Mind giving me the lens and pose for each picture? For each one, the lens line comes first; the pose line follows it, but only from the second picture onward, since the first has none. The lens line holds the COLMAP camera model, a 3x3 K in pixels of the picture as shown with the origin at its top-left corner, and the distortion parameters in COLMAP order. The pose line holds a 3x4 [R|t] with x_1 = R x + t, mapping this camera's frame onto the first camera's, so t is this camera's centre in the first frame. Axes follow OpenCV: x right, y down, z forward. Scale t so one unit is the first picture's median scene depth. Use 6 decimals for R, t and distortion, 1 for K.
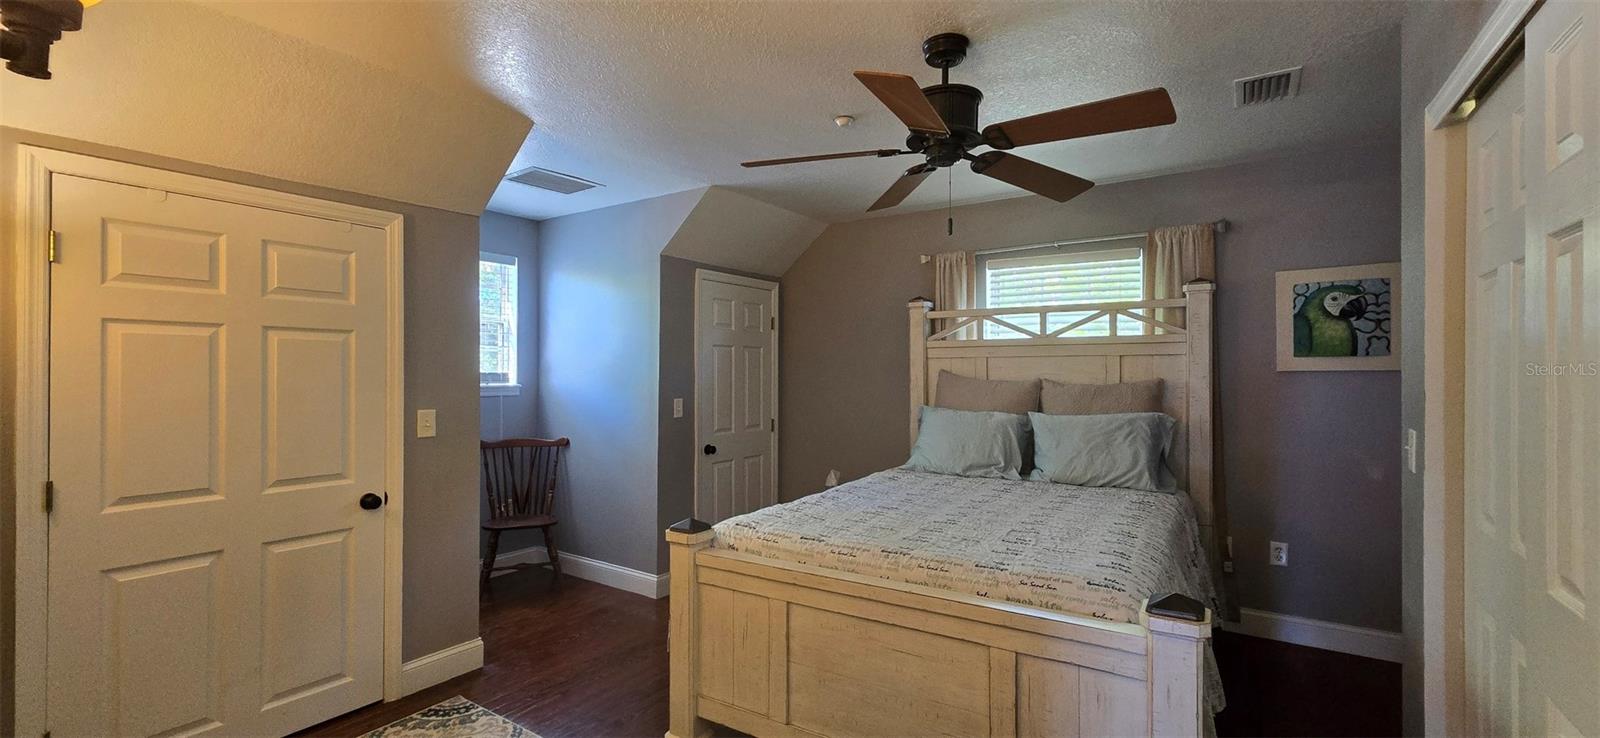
lens RADIAL K [[646.3, 0, 793.0], [0, 646.3, 376.2], [0, 0, 1]] dist [-0.003439, -0.000257]
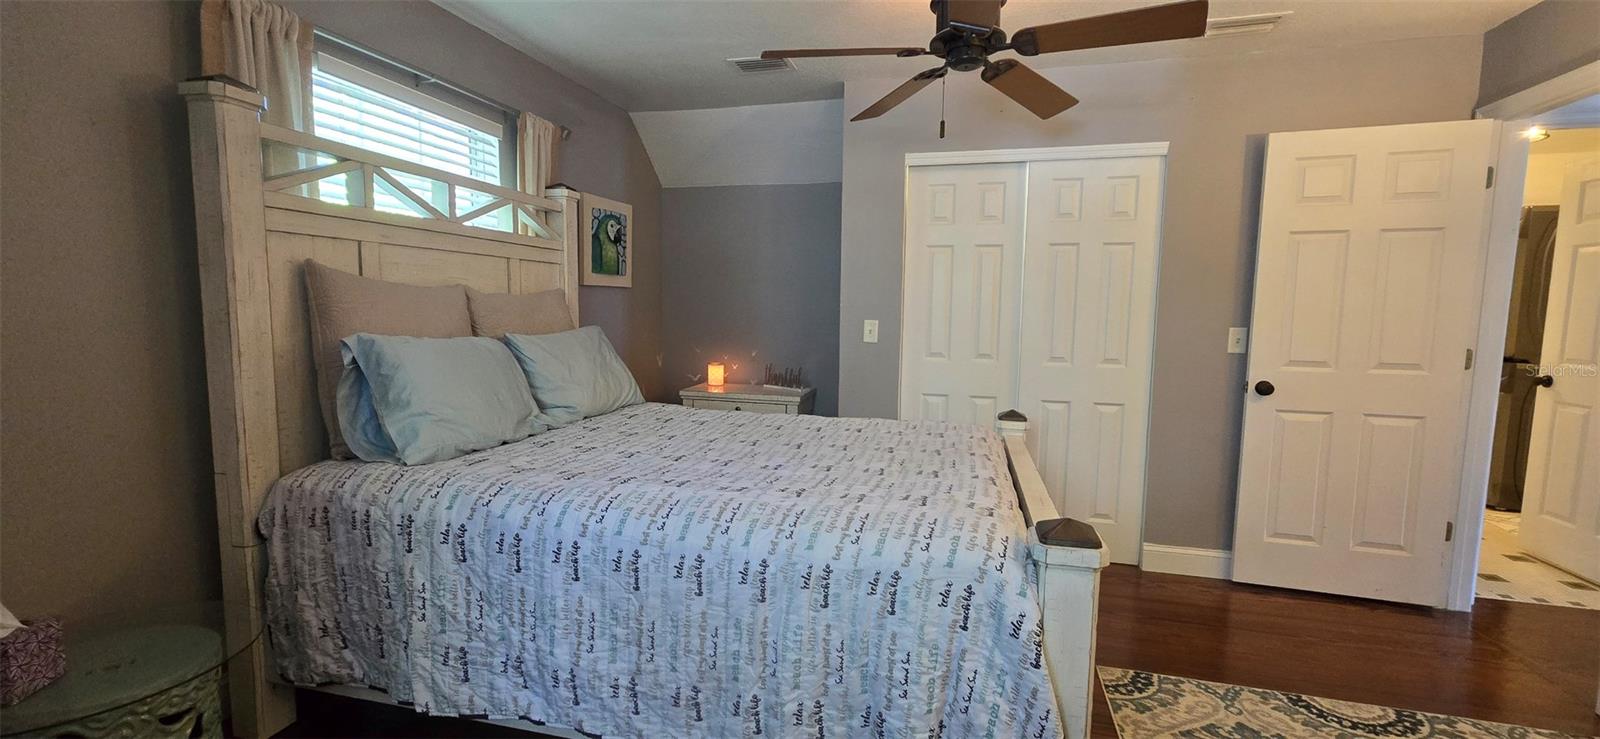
lens RADIAL K [[646.3, 0, 793.0], [0, 646.3, 376.7], [0, 0, 1]] dist [-0.003439, -0.000257]
pose [[-0.349663, -0.108687, 0.930550, -0.423340], [-0.018023, 0.993845, 0.109307, 0.021627], [-0.936702, 0.021450, -0.349470, 1.076758]]
